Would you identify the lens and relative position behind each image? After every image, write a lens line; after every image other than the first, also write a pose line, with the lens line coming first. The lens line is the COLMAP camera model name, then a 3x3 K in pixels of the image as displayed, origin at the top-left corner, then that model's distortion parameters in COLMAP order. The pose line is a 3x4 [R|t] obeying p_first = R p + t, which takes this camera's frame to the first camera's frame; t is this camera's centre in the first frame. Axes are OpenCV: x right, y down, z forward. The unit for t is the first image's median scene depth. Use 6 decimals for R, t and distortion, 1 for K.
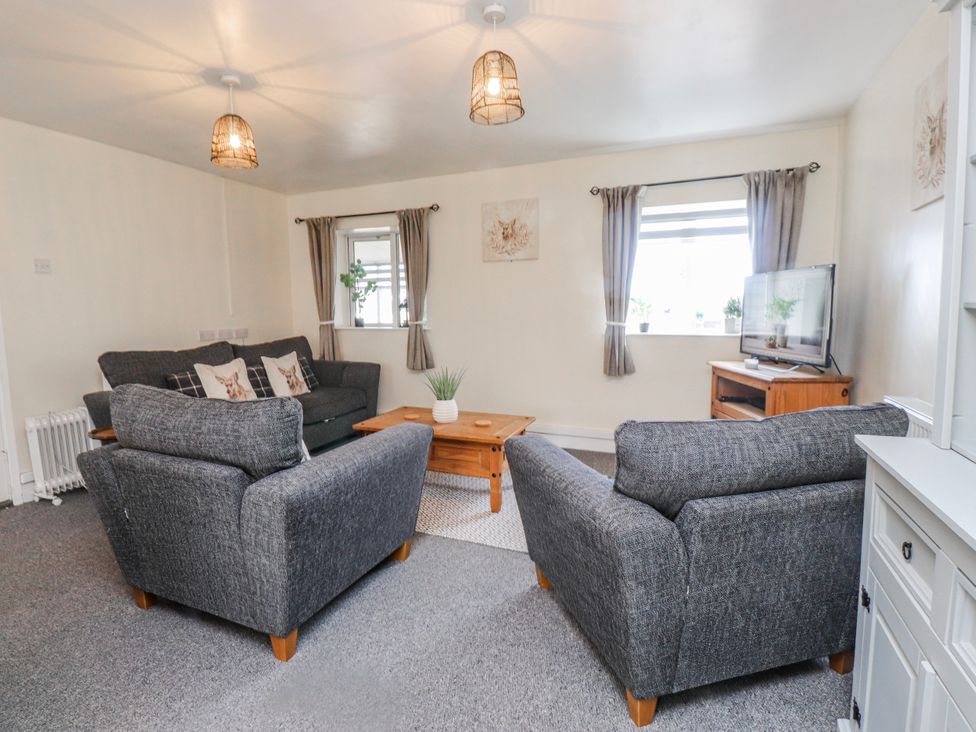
lens RADIAL K [[509.6, 0, 483.8], [0, 509.6, 366.4], [0, 0, 1]] dist [0.002041, -0.014540]
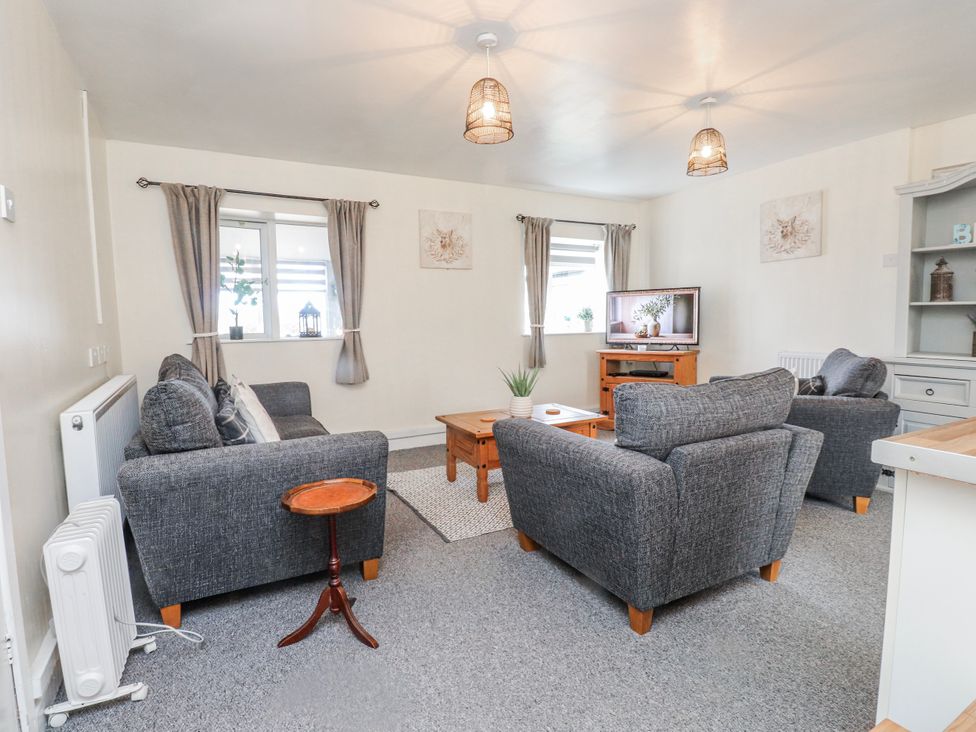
lens RADIAL K [[509.6, 0, 480.0], [0, 509.6, 365.6], [0, 0, 1]] dist [0.002041, -0.014540]
pose [[0.616126, -0.073945, 0.784169, -0.764762], [0.098732, 0.994981, 0.016250, -0.019328], [-0.781435, 0.067410, 0.620334, 0.317642]]
